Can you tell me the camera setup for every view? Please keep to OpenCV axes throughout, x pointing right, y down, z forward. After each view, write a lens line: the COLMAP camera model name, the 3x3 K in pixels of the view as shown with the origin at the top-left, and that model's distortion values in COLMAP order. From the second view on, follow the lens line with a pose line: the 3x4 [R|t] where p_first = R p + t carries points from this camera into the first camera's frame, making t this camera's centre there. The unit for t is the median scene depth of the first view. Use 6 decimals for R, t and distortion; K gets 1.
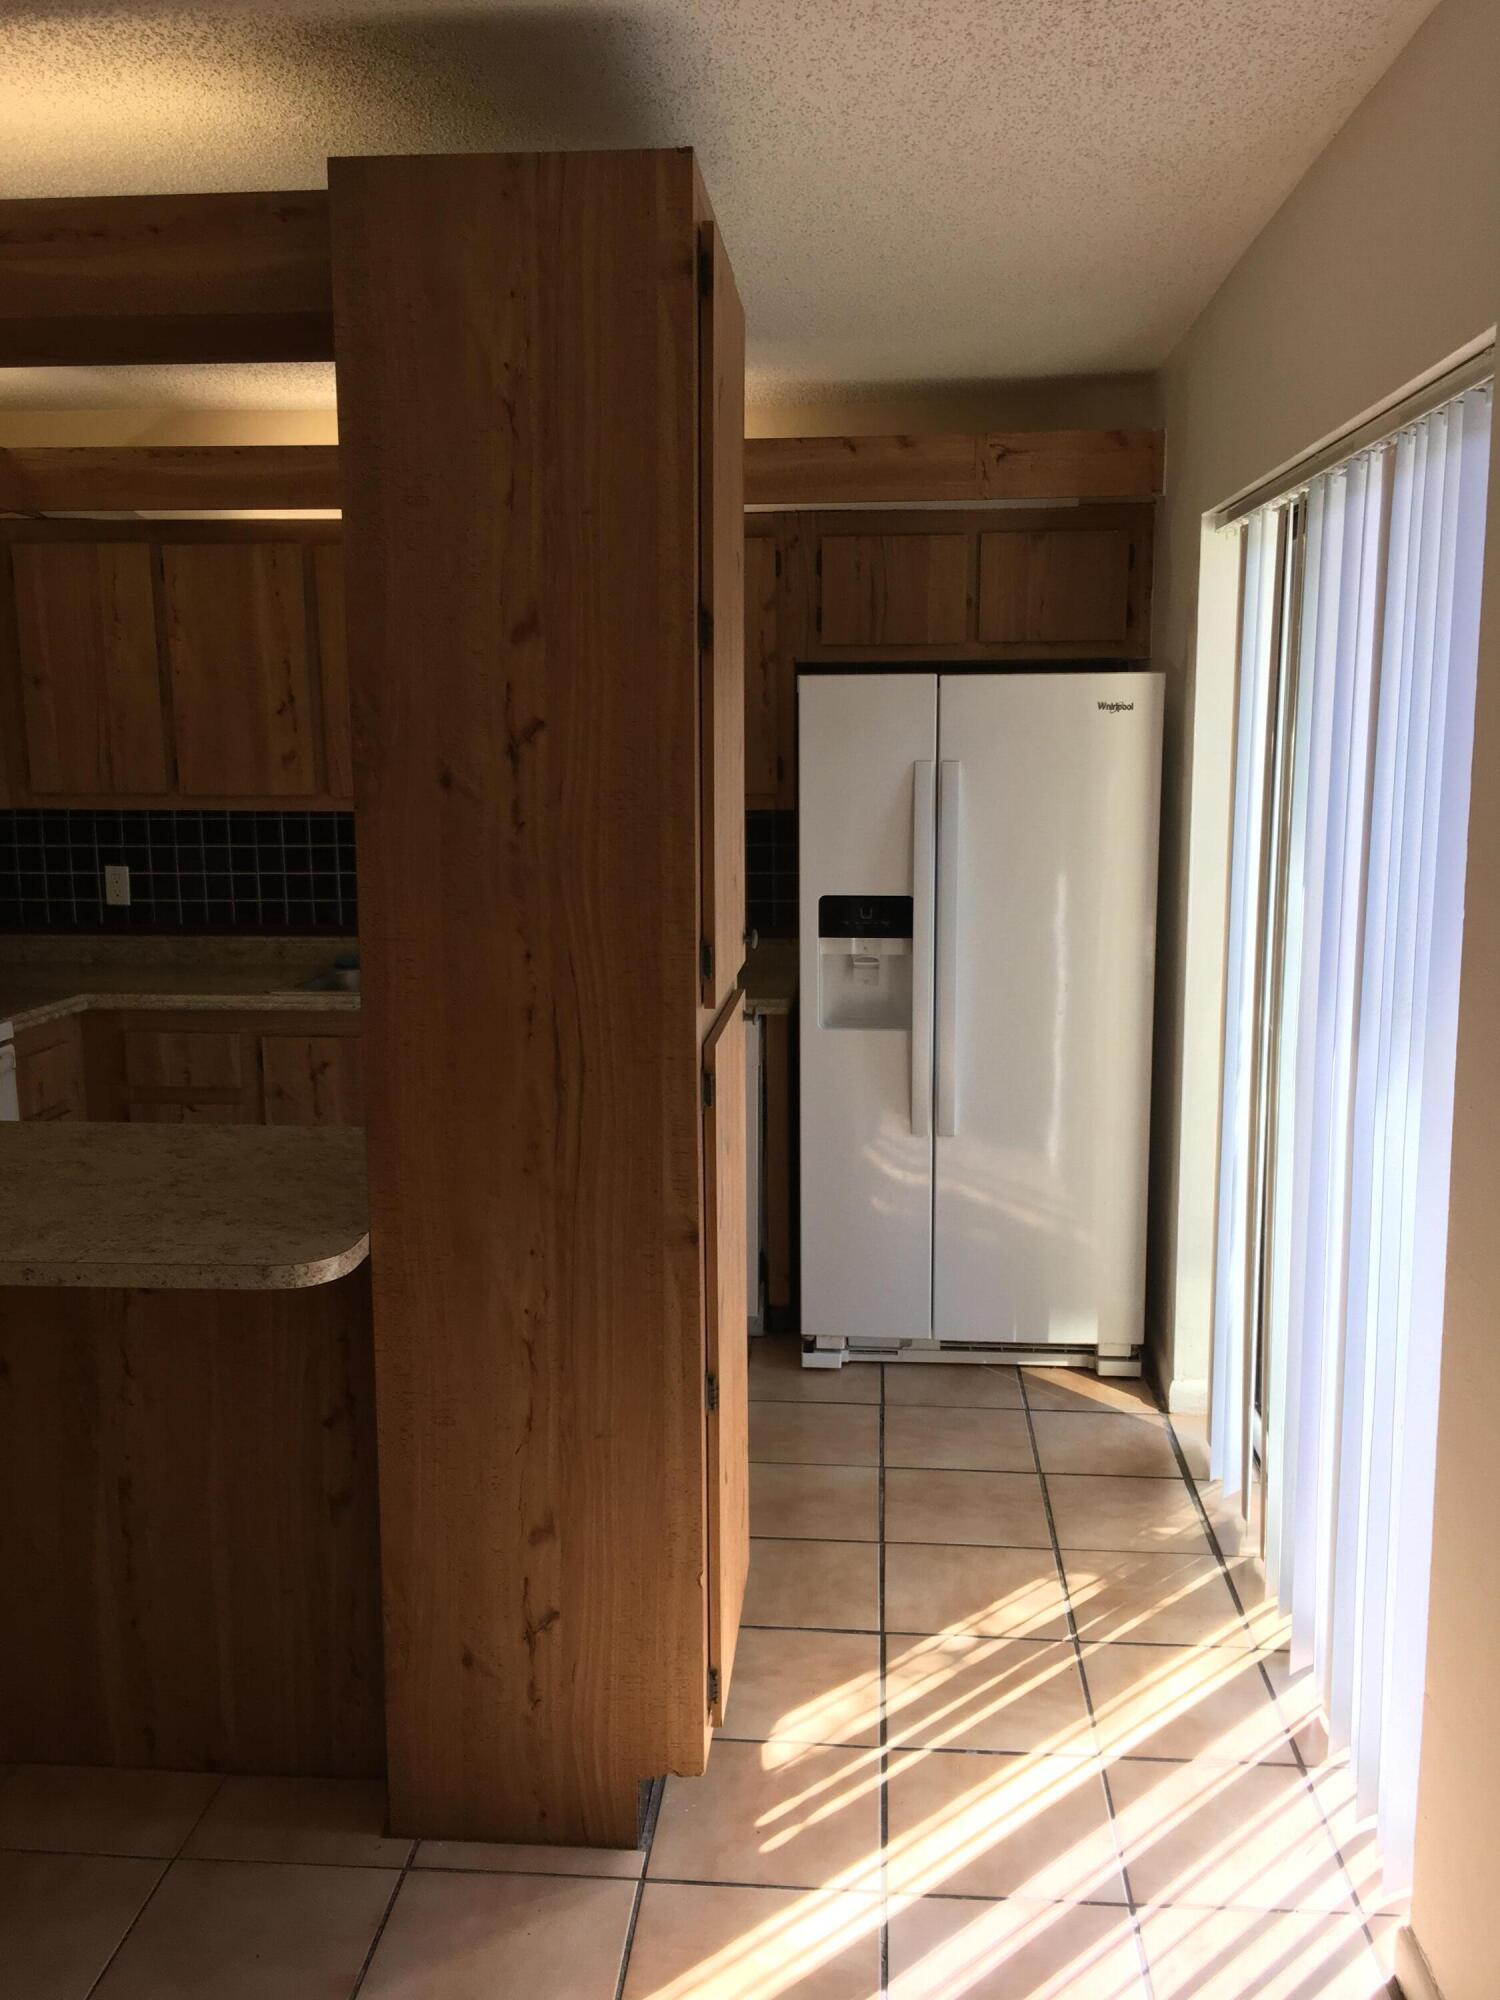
lens RADIAL K [[1727.6, 0, 746.7], [0, 1727.6, 985.3], [0, 0, 1]] dist [0.089285, -0.119859]
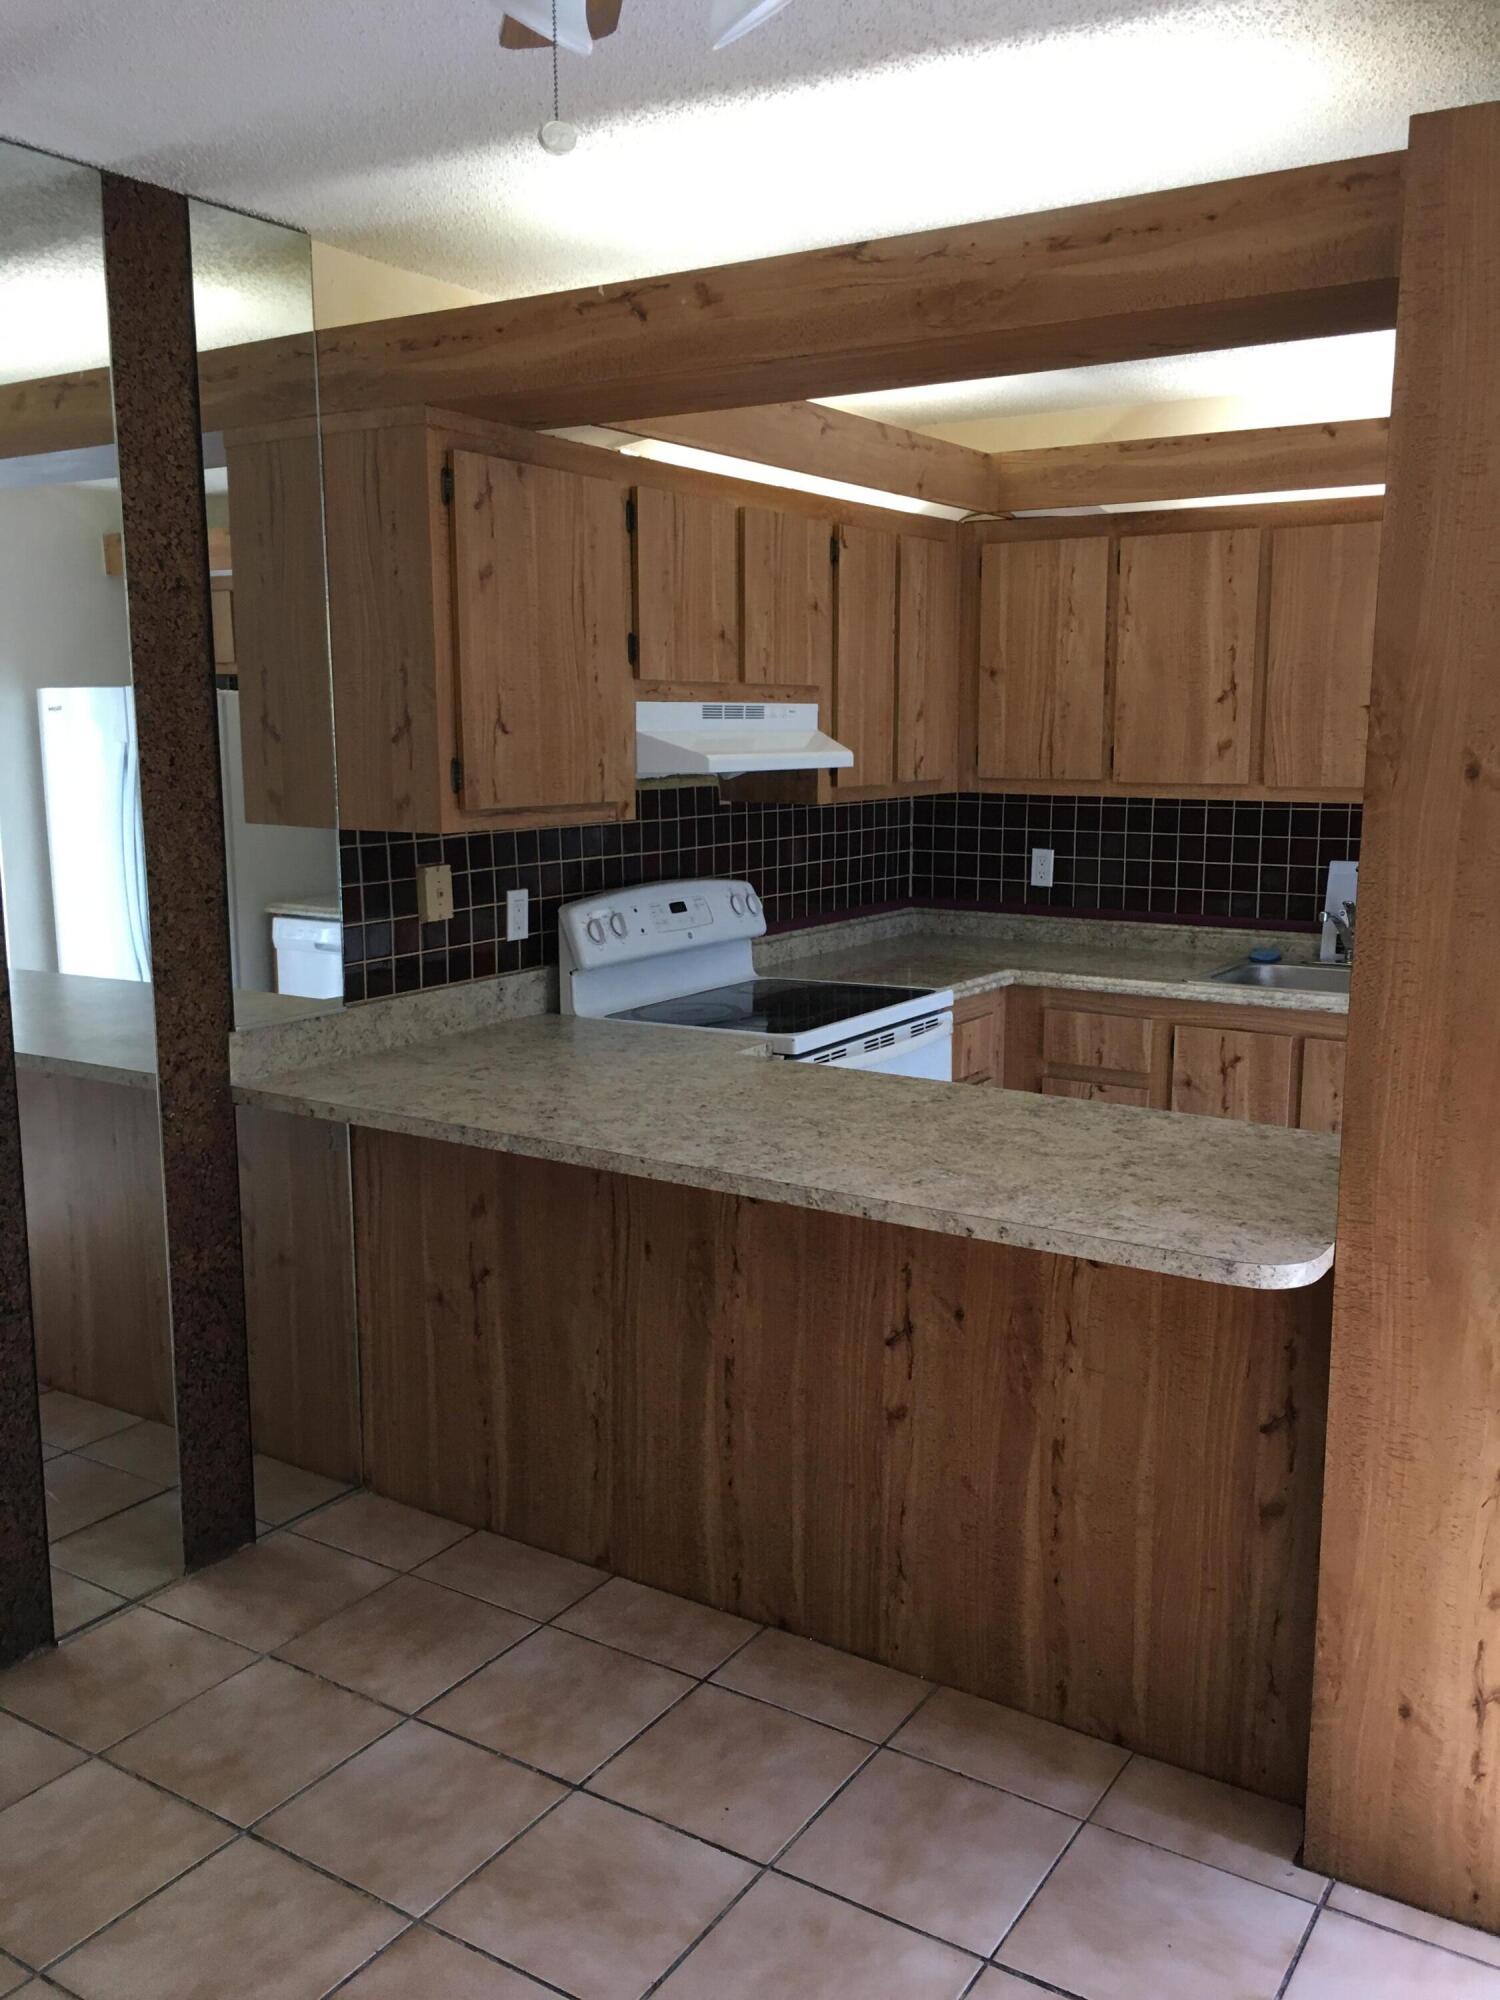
lens RADIAL K [[1727.6, 0, 746.7], [0, 1727.6, 985.3], [0, 0, 1]] dist [0.089285, -0.119859]
pose [[0.881925, 0.078386, -0.464826, -0.061458], [-0.075516, 0.996836, 0.024822, 0.001254], [0.465301, 0.013211, 0.885054, -0.002616]]
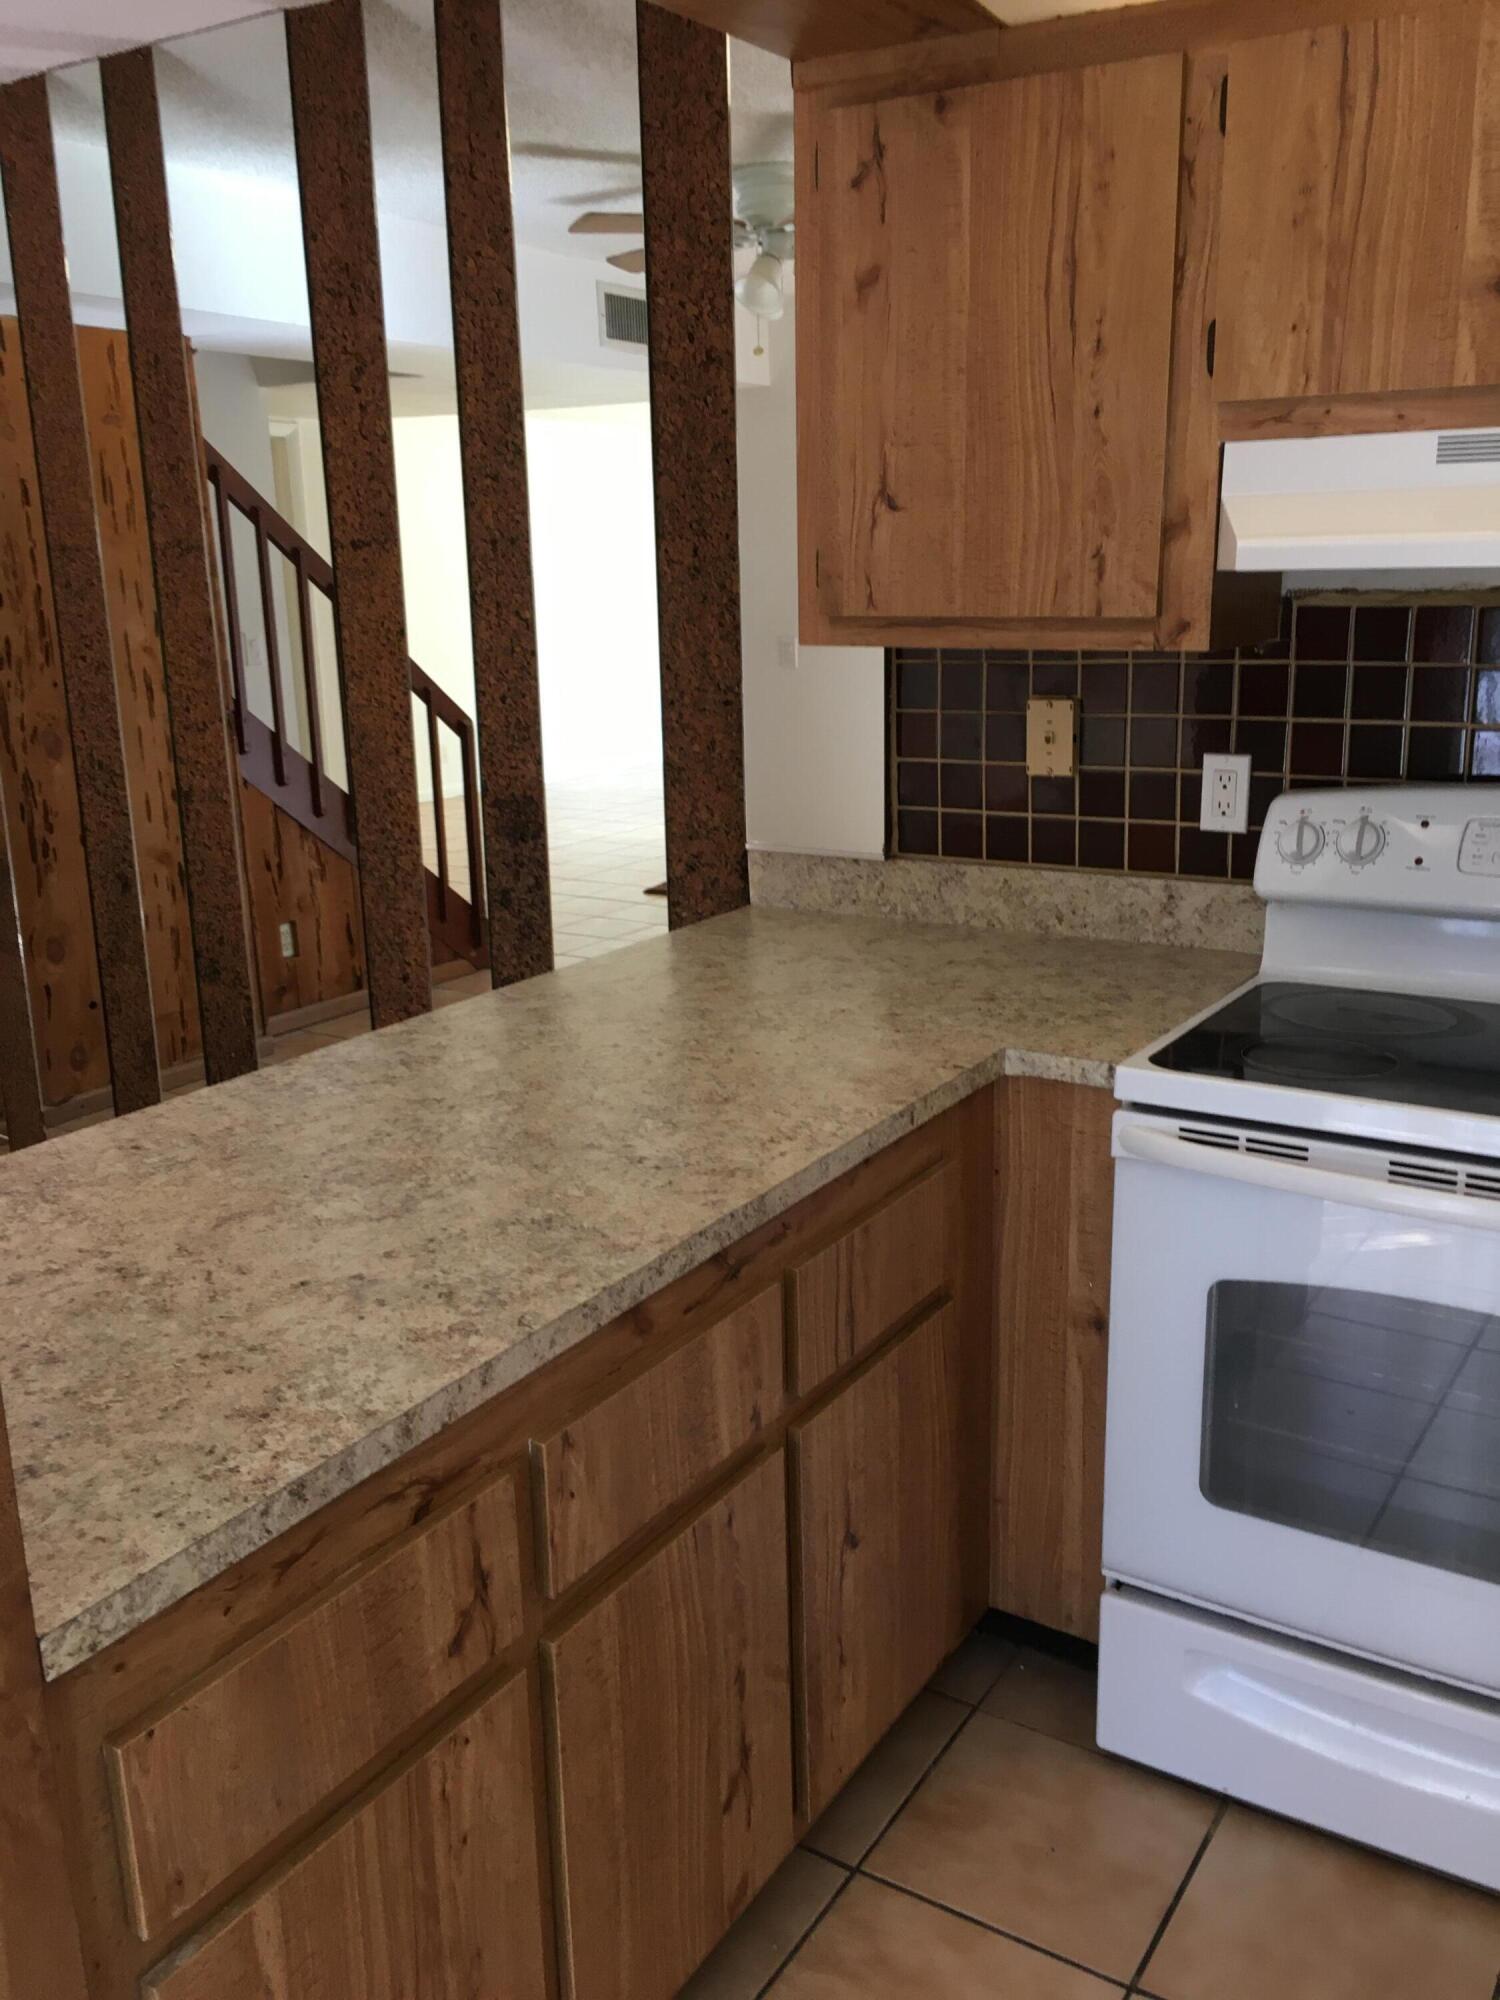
lens RADIAL K [[1700.9, 0, 750.0], [0, 1700.9, 1000.0], [0, 0, 1]] dist [0.038371, -0.003882]
pose [[-0.460143, 0.237080, -0.855606, 0.038234], [-0.111660, 0.940584, 0.320677, -0.175910], [0.880796, 0.243094, -0.406330, 1.406478]]
